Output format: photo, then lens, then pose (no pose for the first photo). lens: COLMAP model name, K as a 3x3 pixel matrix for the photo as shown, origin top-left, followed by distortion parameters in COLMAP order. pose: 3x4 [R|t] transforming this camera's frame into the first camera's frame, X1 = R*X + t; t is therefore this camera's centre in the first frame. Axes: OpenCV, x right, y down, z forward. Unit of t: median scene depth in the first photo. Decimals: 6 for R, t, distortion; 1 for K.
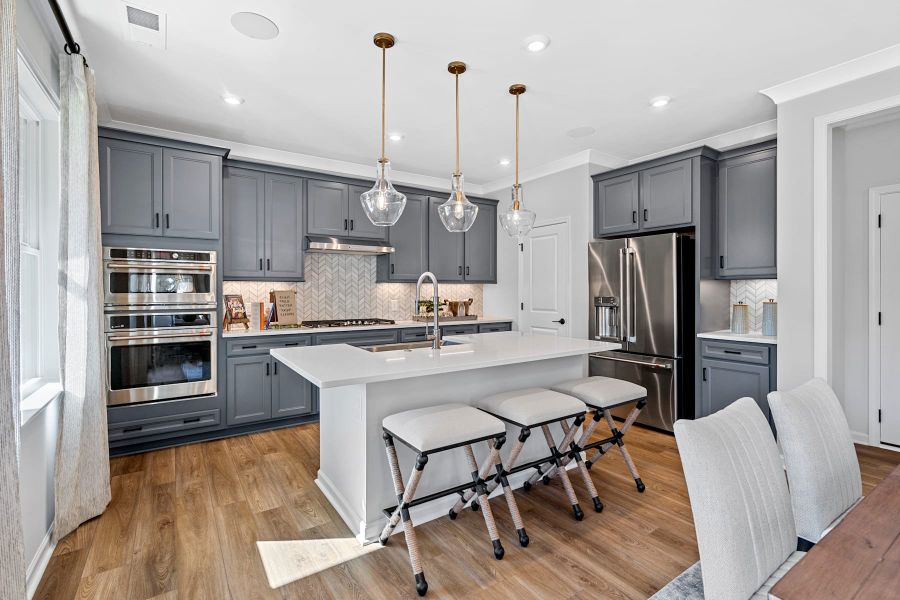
lens RADIAL K [[415.1, 0, 457.6], [0, 415.1, 293.7], [0, 0, 1]] dist [-0.003350, 0.001750]
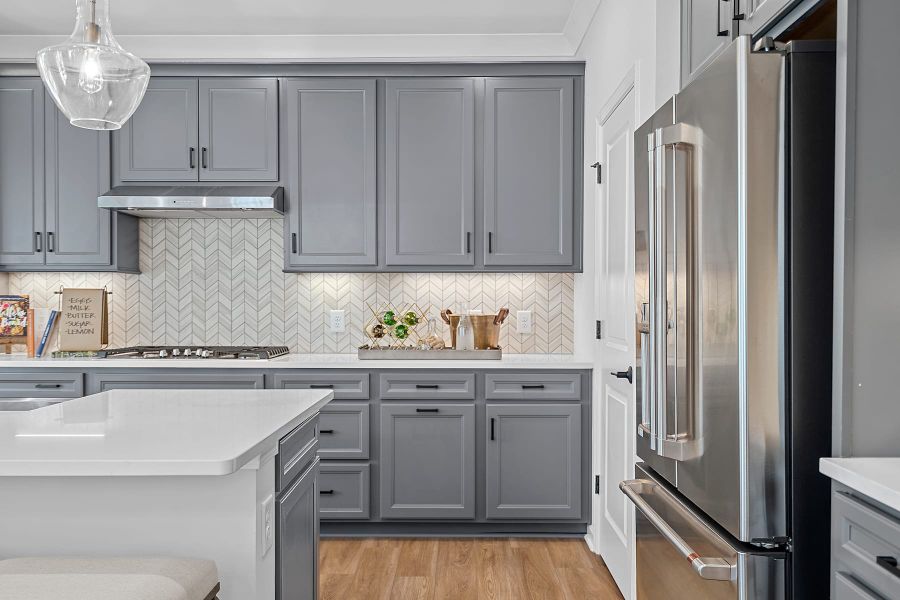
lens RADIAL K [[758.2, 0, 446.9], [0, 758.2, 309.0], [0, 0, 1]] dist [0.040922, -0.026517]
pose [[0.808827, 0.007719, -0.587996, 0.599146], [-0.006153, 0.999970, 0.004663, 0.012680], [0.588014, -0.000153, 0.808851, 0.487331]]
